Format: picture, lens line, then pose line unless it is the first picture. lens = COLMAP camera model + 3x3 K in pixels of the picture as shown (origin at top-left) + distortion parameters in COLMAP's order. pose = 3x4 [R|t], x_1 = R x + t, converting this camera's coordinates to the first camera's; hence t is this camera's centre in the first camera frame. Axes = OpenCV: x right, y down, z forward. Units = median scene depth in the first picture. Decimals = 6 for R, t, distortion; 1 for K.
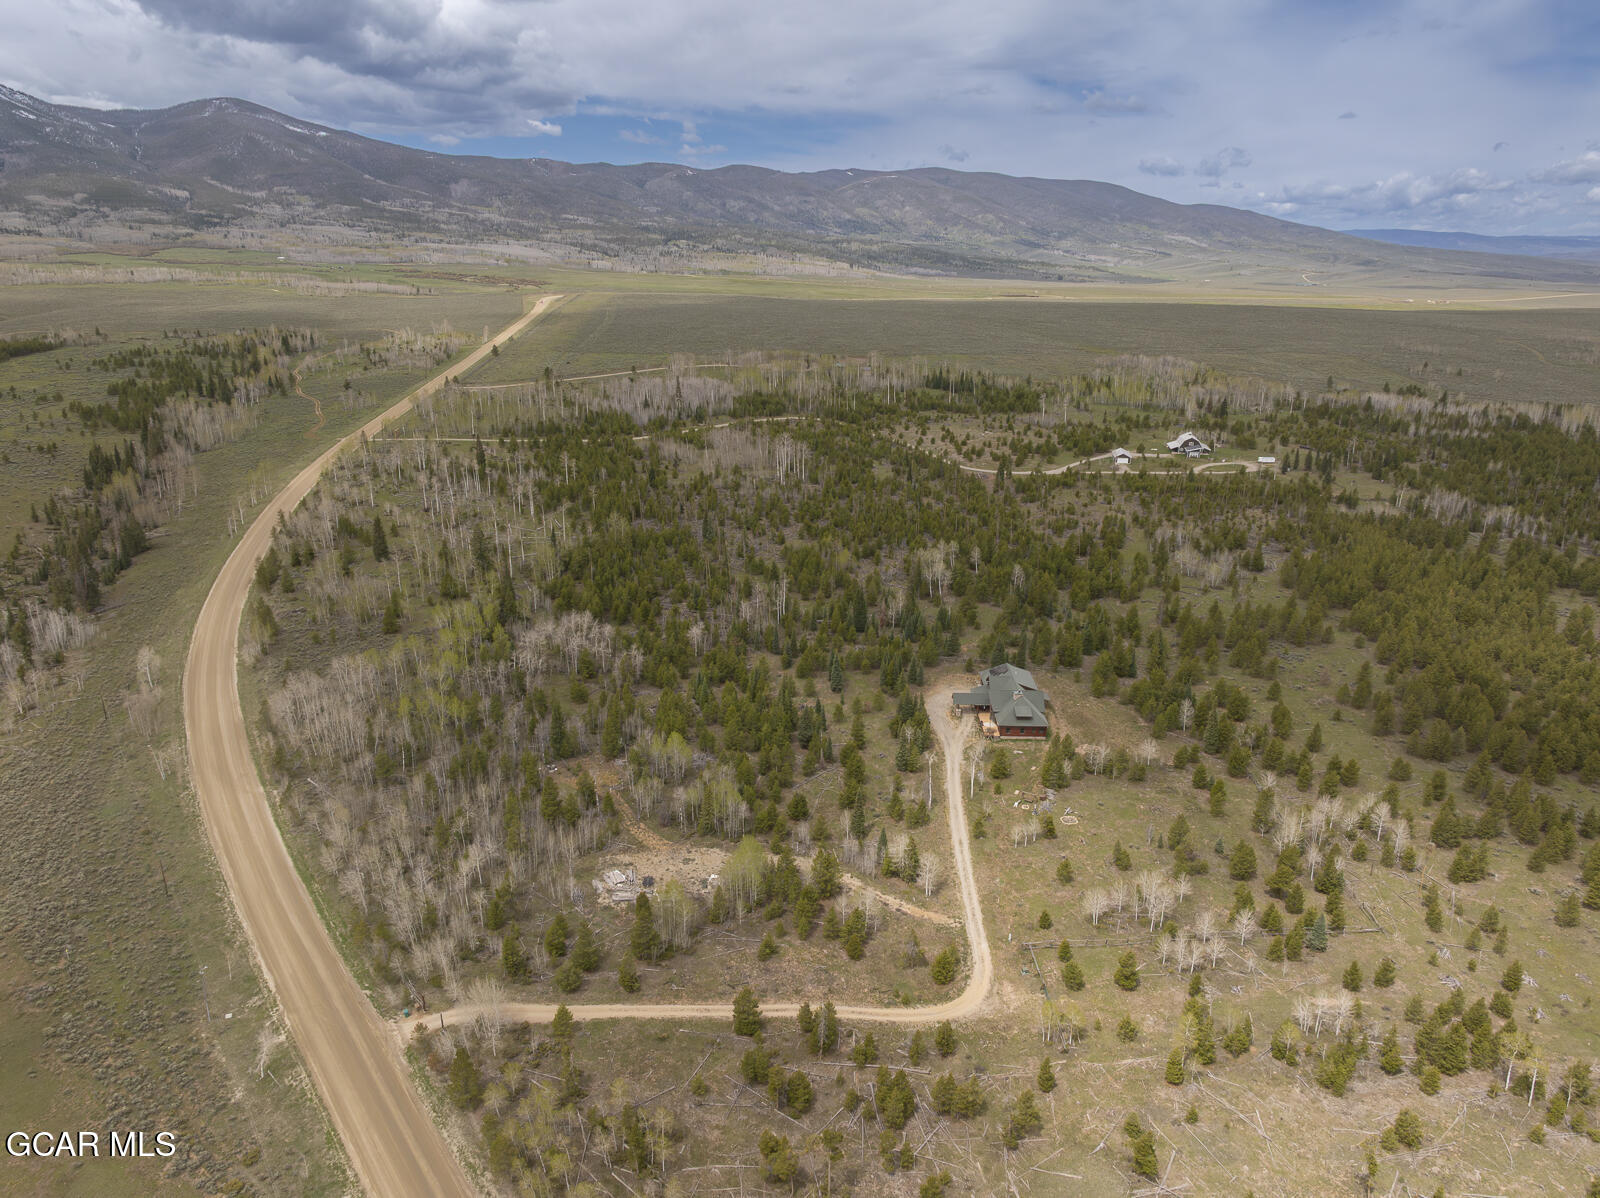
lens RADIAL K [[1348.0, 0, 811.6], [0, 1348.0, 602.0], [0, 0, 1]] dist [-0.056429, 0.074960]
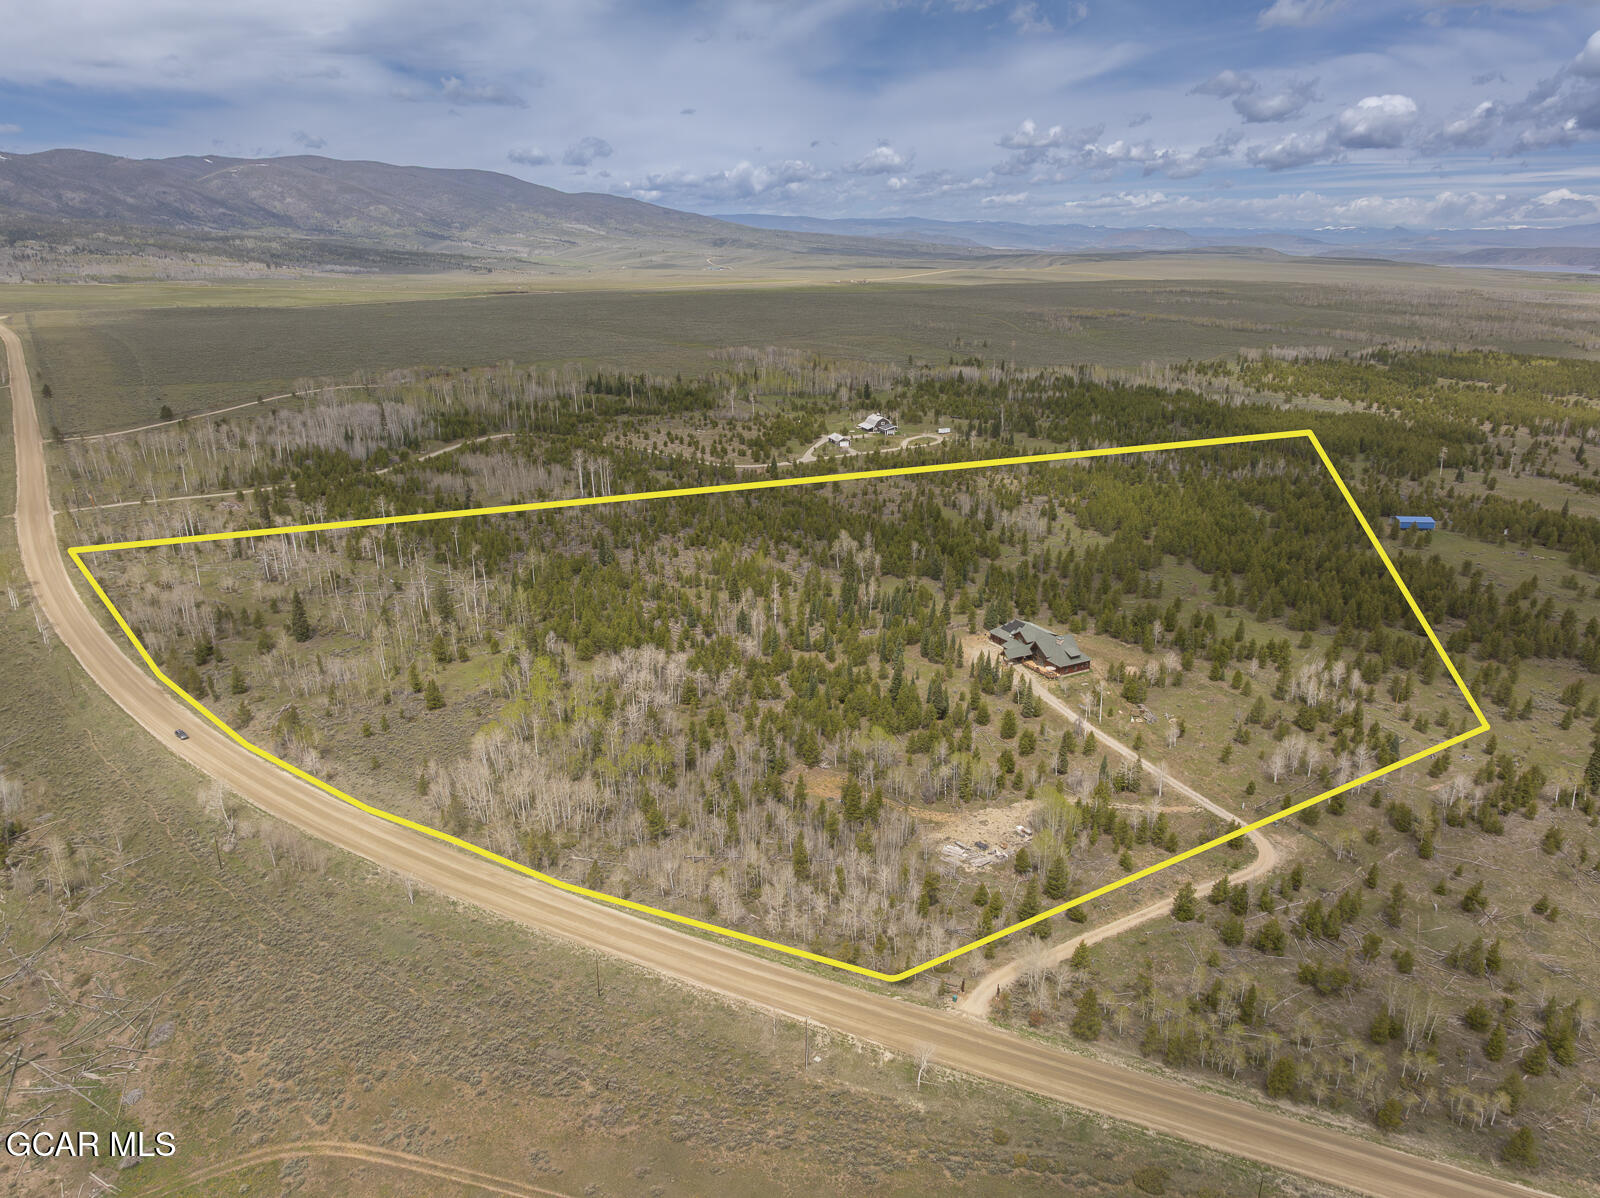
lens RADIAL K [[1348.0, 0, 811.6], [0, 1348.0, 602.0], [0, 0, 1]] dist [-0.056429, 0.074960]
pose [[0.822770, -0.168907, 0.542698, -0.192717], [0.155964, 0.985265, 0.070197, -0.024604], [-0.546558, 0.026885, 0.836990, 0.020806]]
